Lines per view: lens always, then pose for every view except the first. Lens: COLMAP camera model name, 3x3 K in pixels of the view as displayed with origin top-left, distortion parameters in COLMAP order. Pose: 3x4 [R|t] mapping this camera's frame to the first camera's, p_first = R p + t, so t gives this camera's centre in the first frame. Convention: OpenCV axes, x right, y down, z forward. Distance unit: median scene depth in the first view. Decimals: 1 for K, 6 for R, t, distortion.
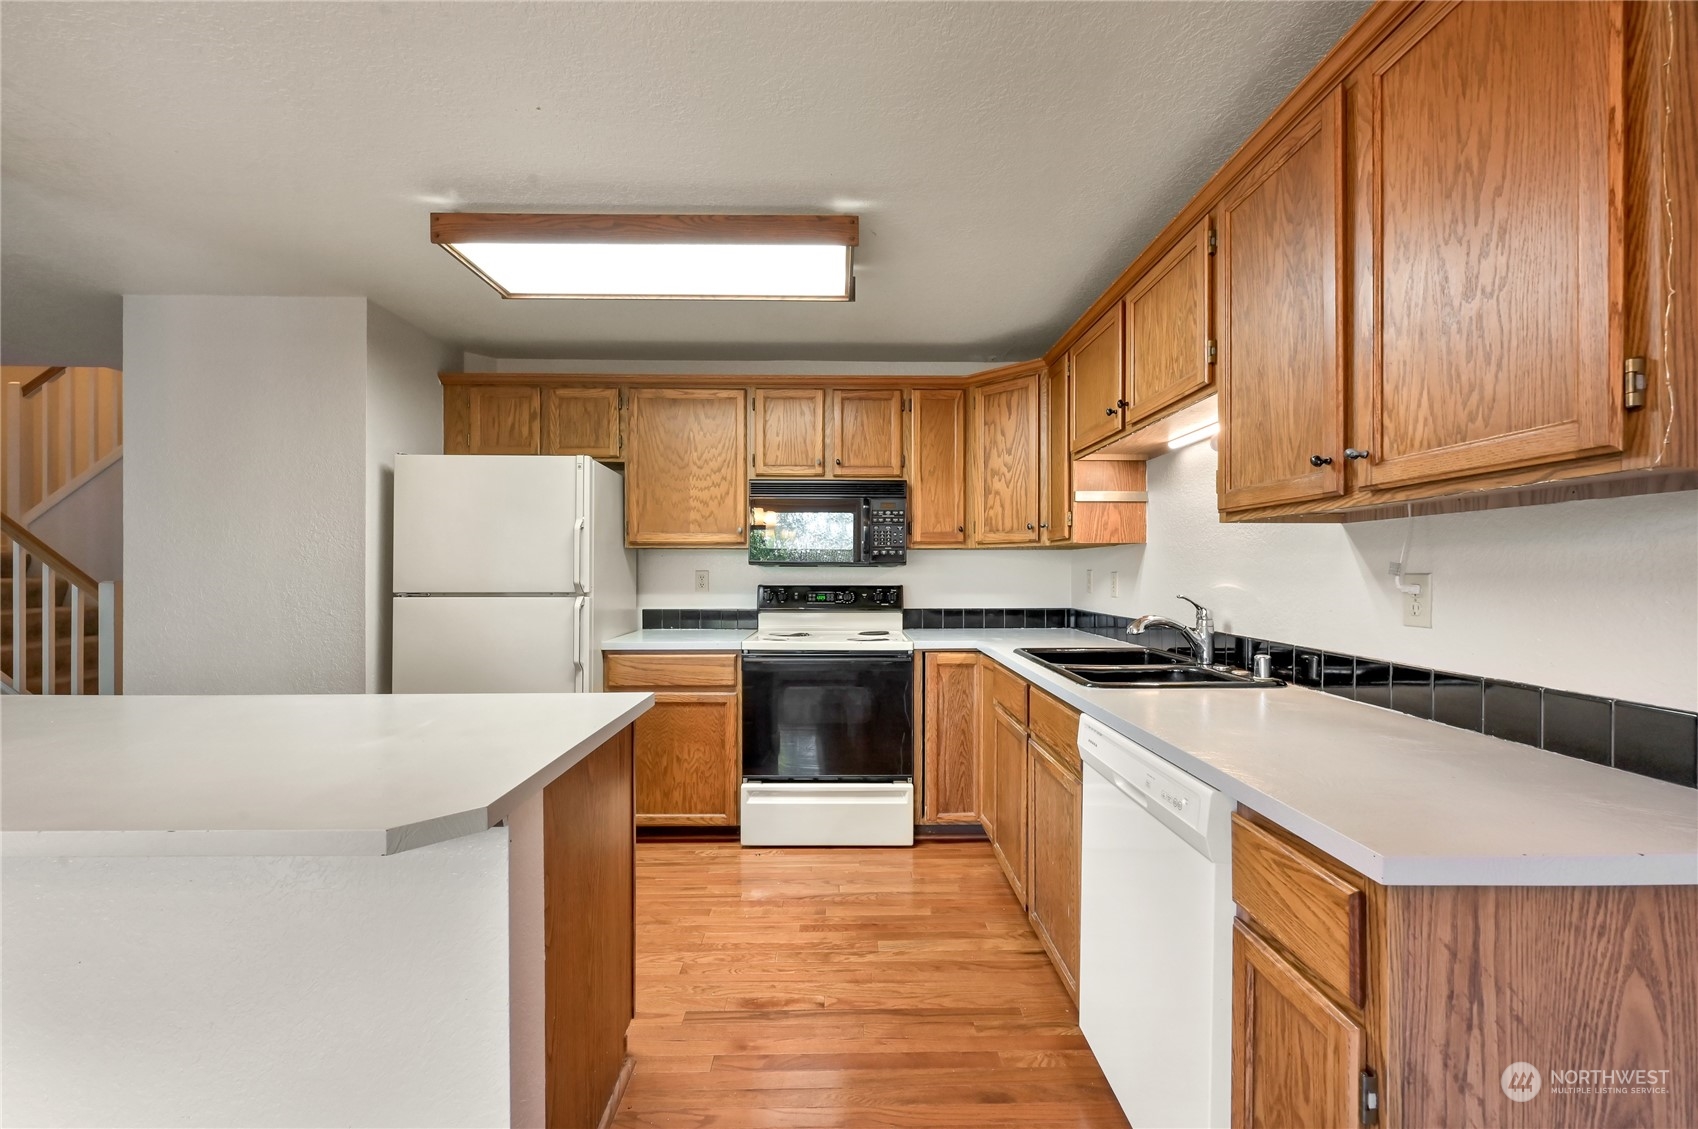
lens RADIAL K [[681.4, 0, 845.7], [0, 681.4, 570.5], [0, 0, 1]] dist [-0.000134, -0.000030]
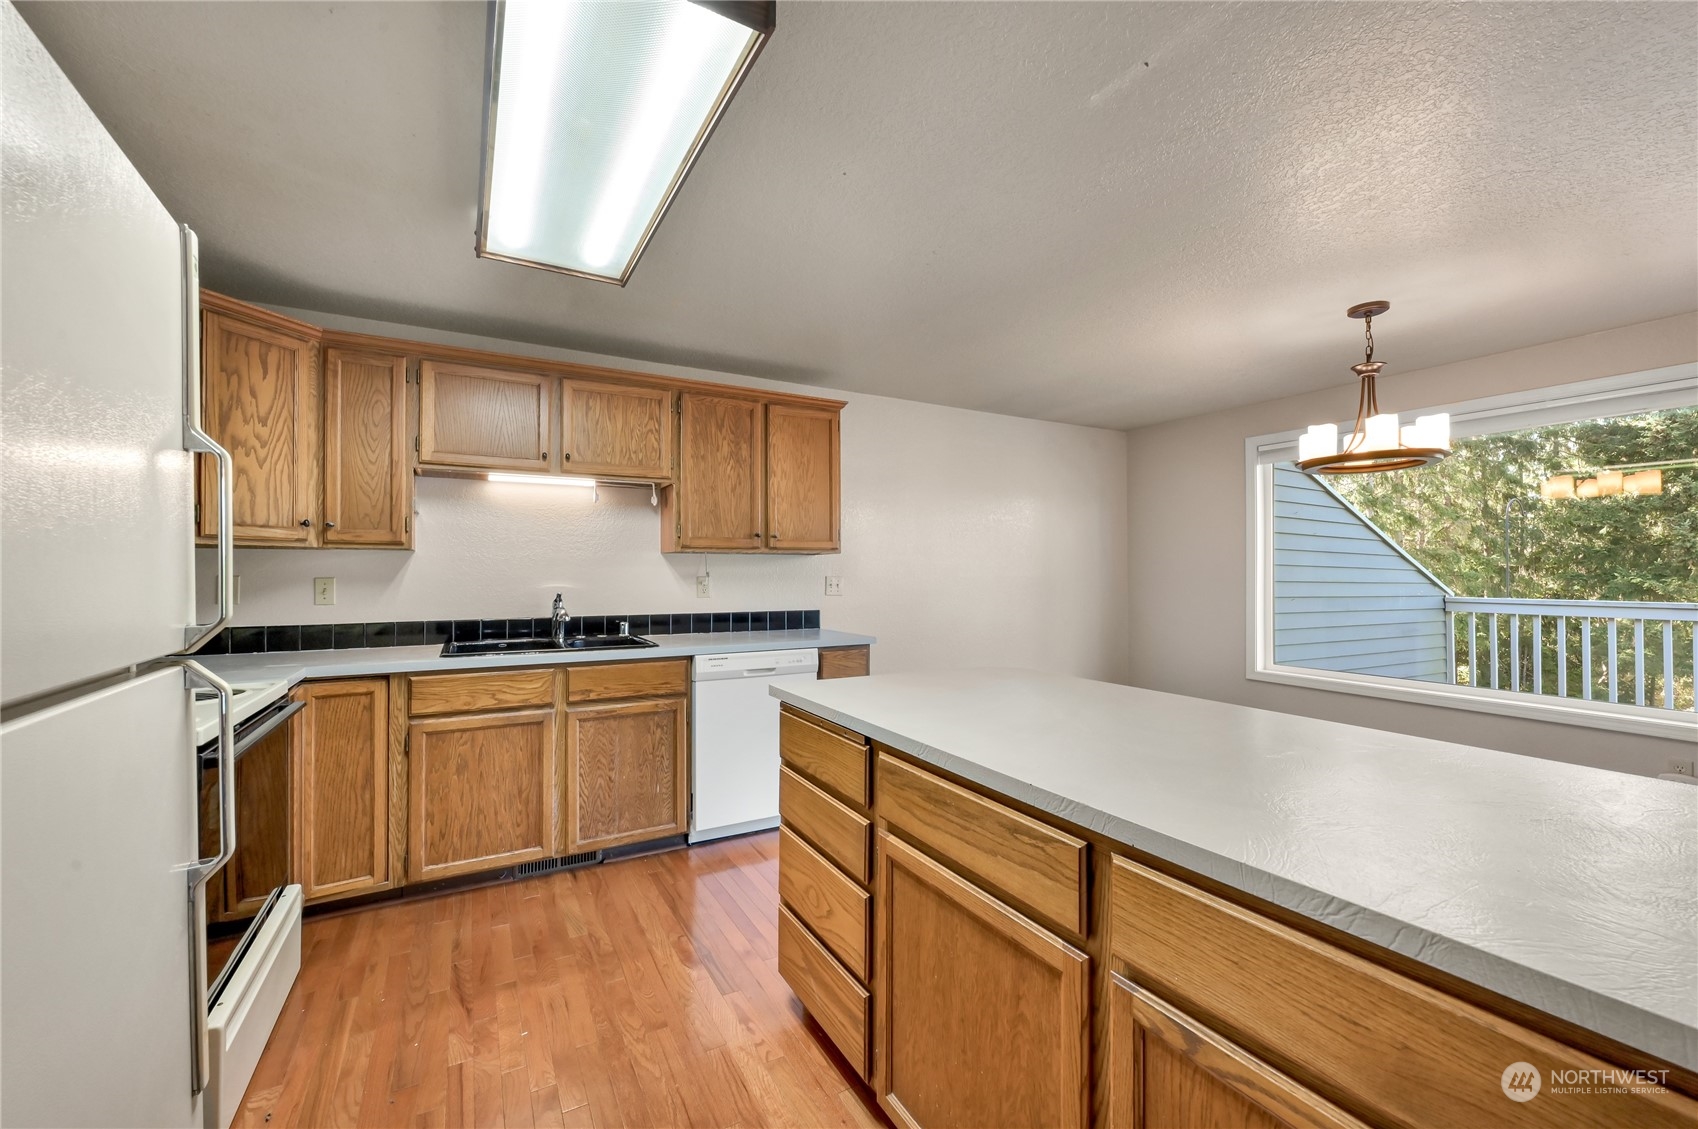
lens RADIAL K [[681.4, 0, 845.7], [0, 681.4, 570.5], [0, 0, 1]] dist [-0.000134, -0.000030]
pose [[-0.477643, 0.001856, 0.878552, -0.991466], [-0.000436, 0.999997, -0.002349, -0.007398], [-0.878554, -0.001505, -0.477641, 1.056911]]
